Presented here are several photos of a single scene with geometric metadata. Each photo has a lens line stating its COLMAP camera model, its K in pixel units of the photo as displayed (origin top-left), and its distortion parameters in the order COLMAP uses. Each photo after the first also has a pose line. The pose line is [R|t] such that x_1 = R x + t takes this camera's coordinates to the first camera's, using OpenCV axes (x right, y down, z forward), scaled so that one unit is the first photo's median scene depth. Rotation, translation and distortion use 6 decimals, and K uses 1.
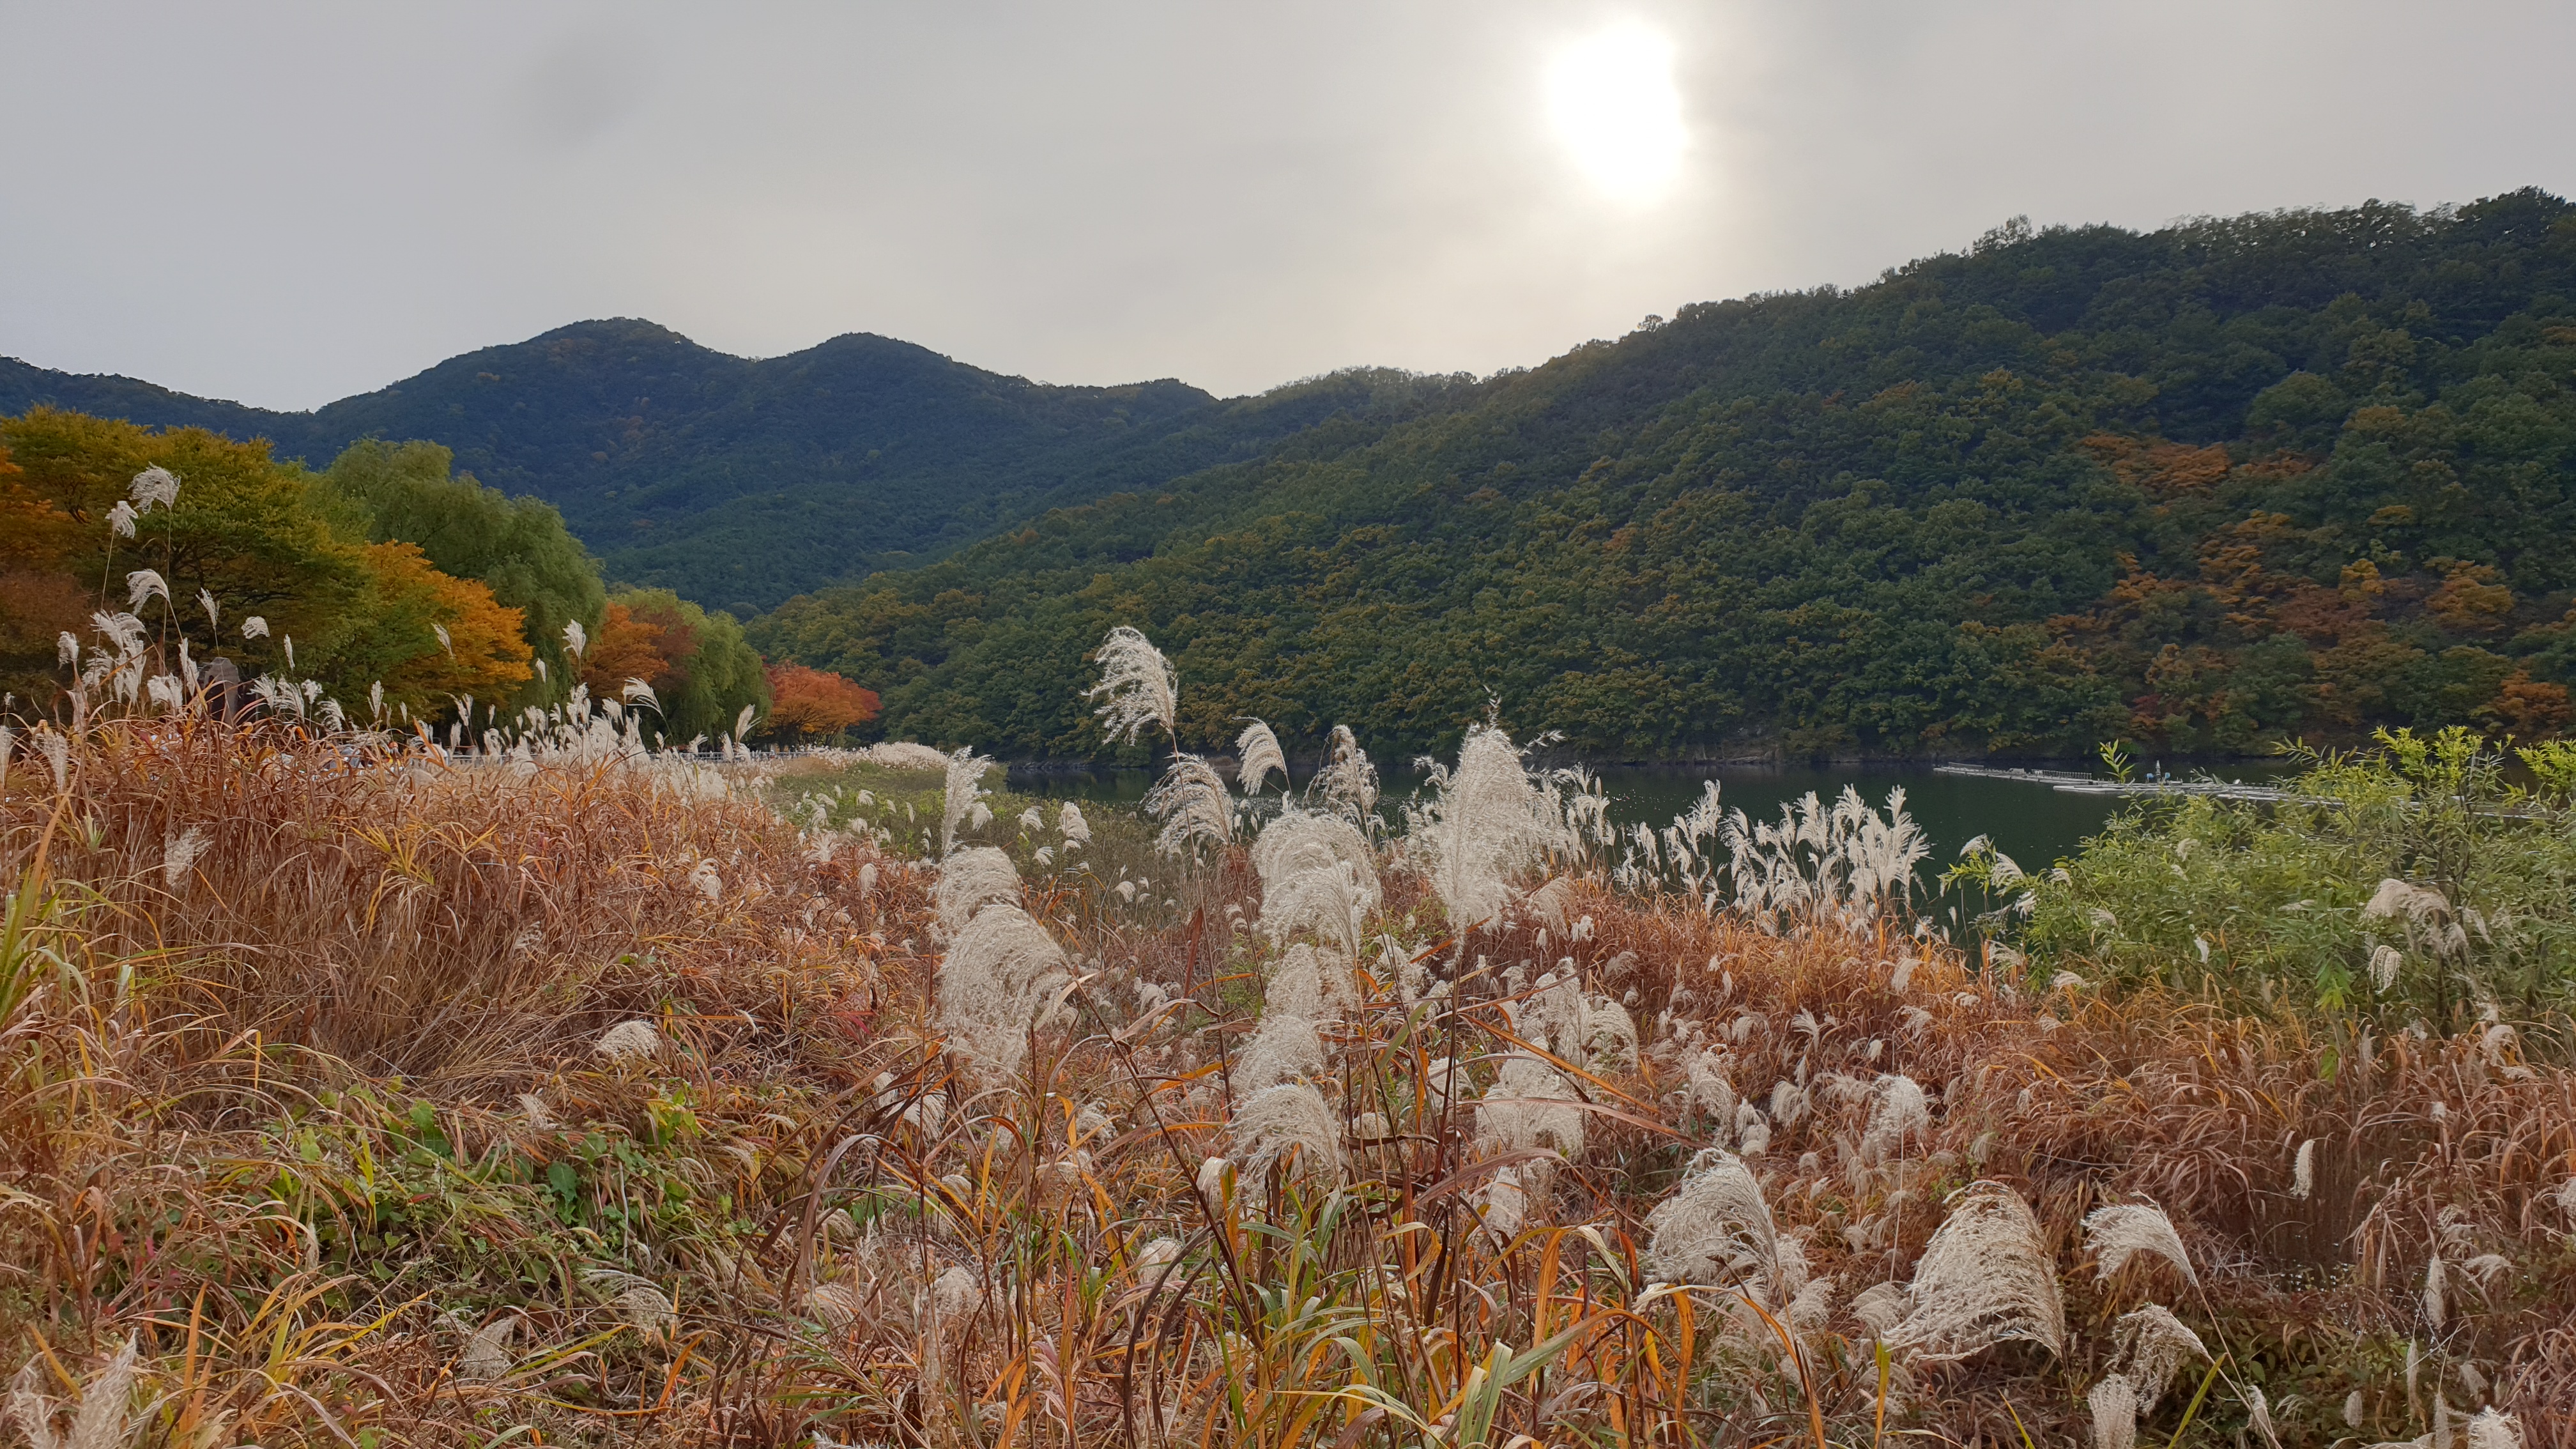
lens RADIAL K [[1949.5, 0, 1288.0], [0, 1949.5, 735.0], [0, 0, 1]] dist [-0.012187, -0.005871]
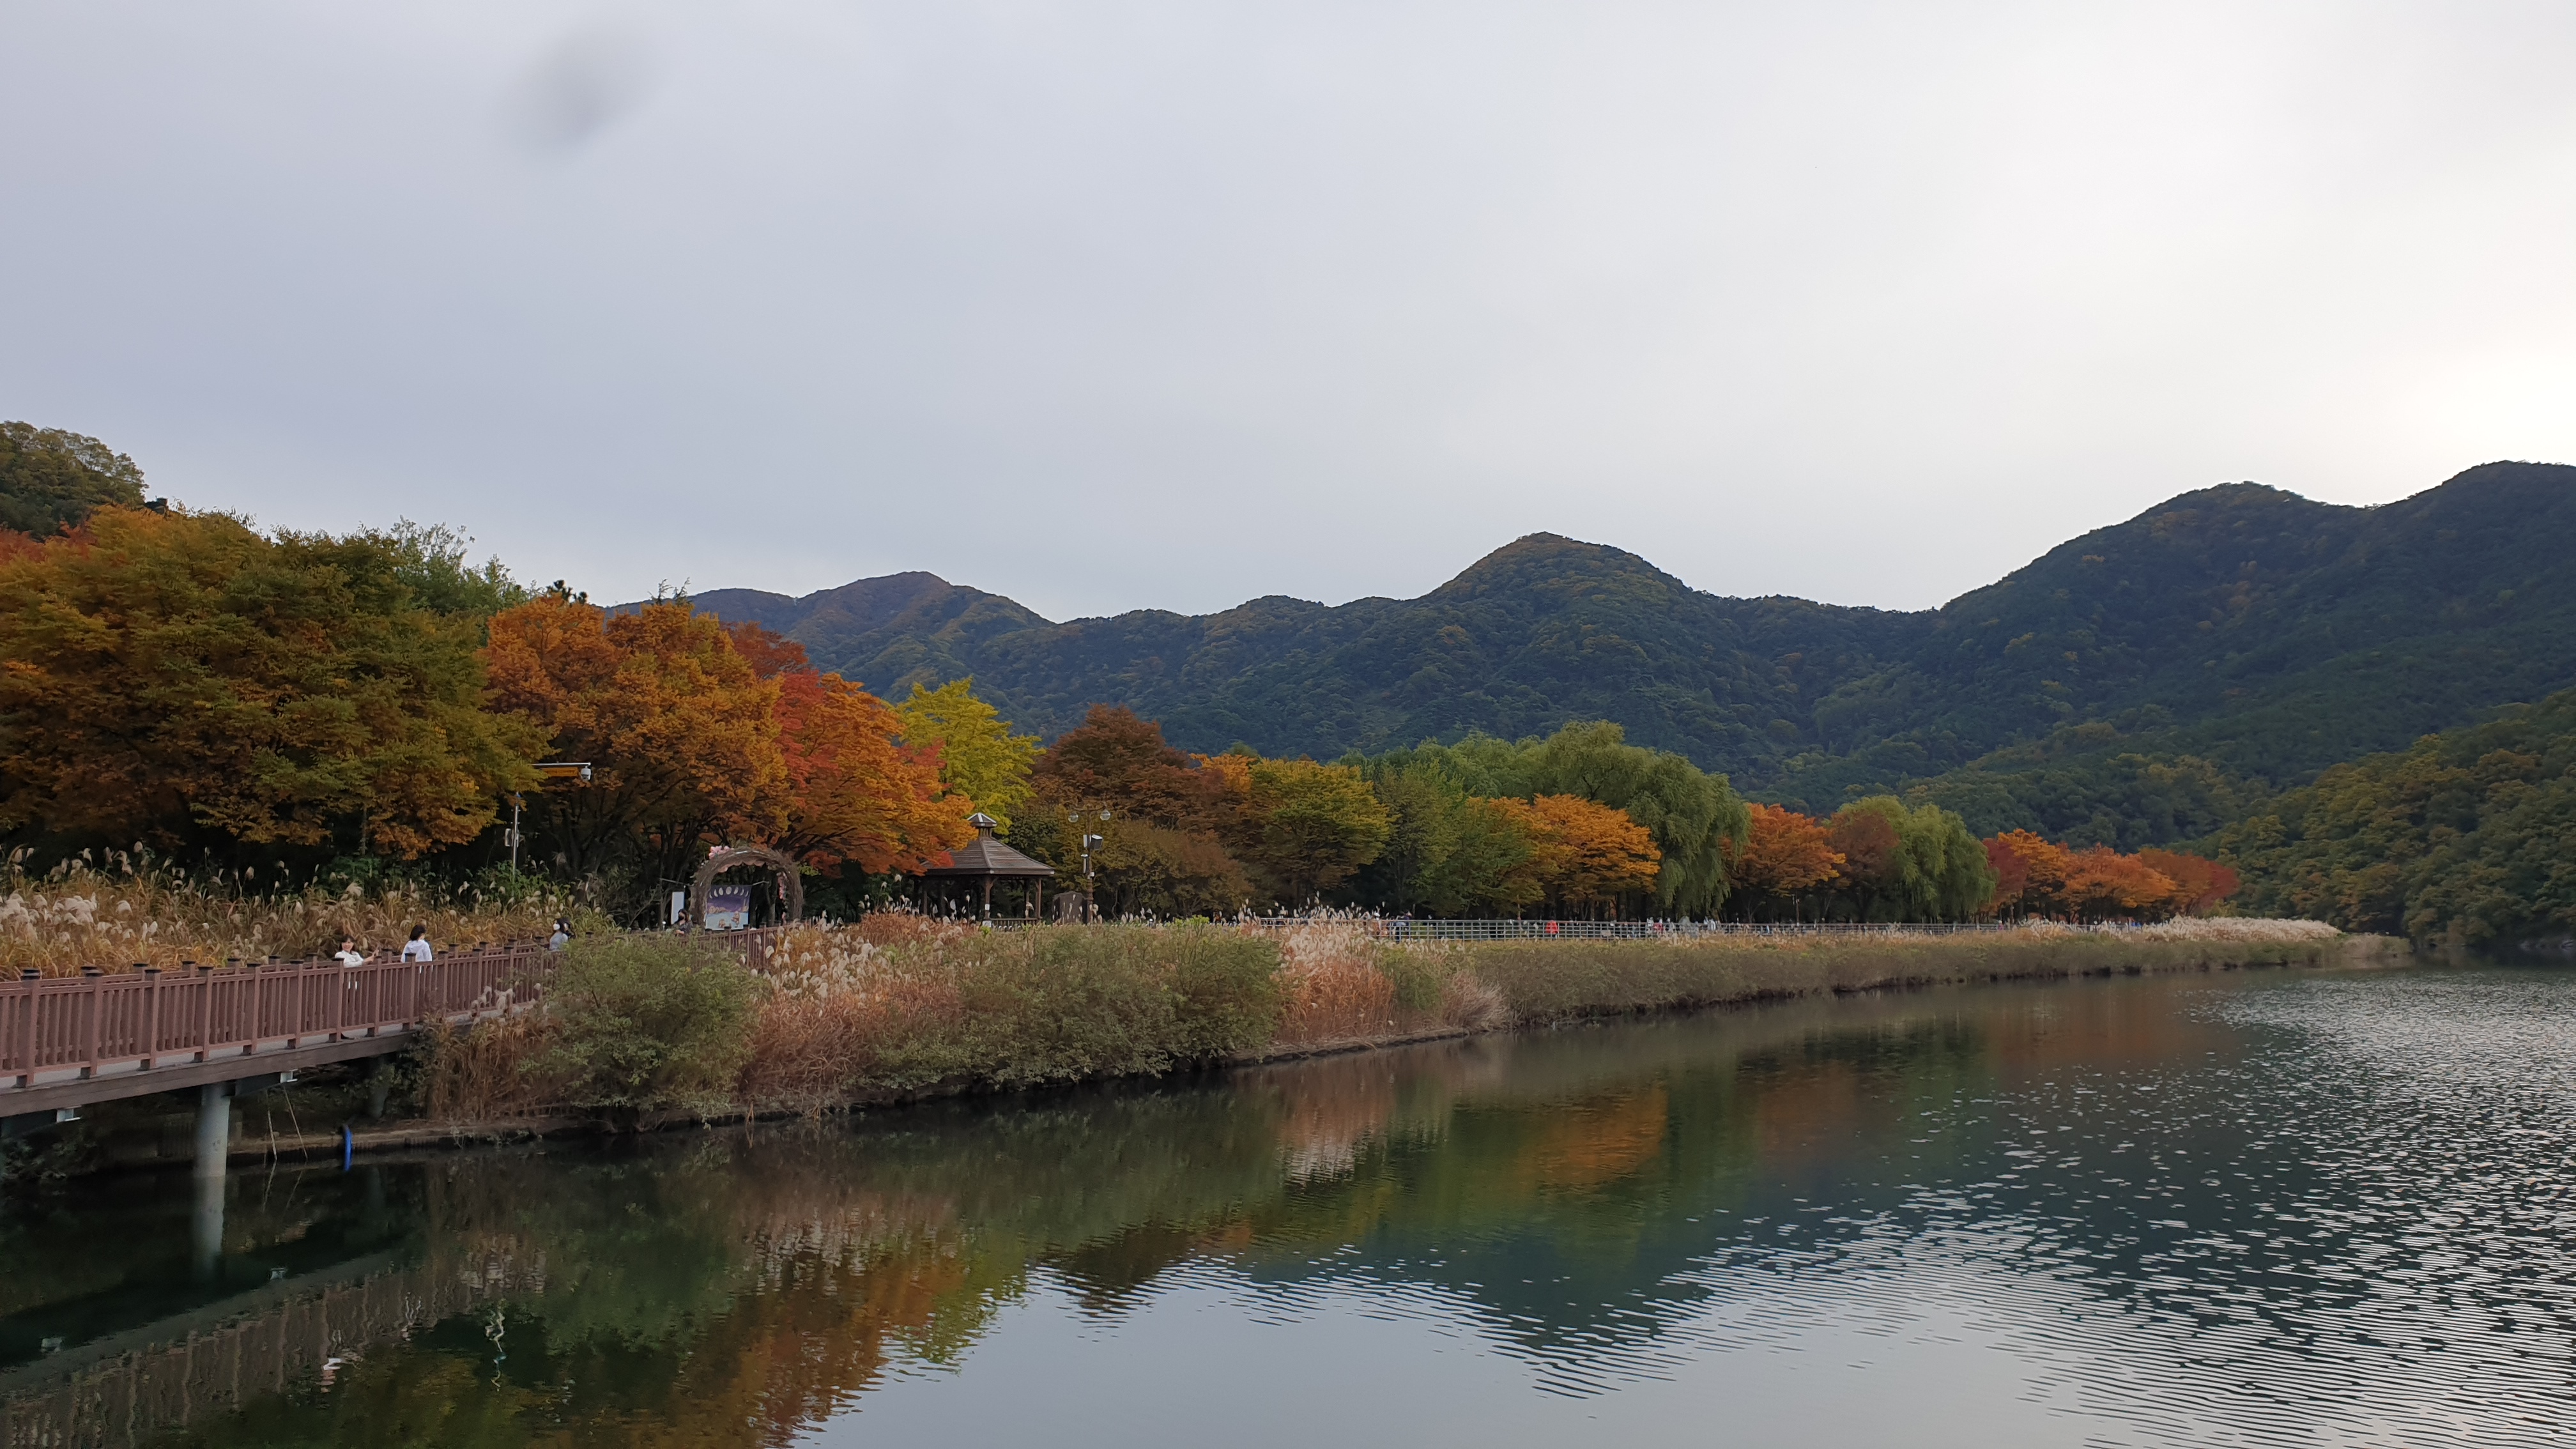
lens RADIAL K [[1949.5, 0, 1289.4], [0, 1949.5, 723.5], [0, 0, 1]] dist [-0.012187, -0.005871]
pose [[0.688246, -0.062360, -0.722792, 0.096731], [-0.004912, 0.995875, -0.090598, -0.001226], [0.725461, 0.065904, 0.685101, -0.047002]]
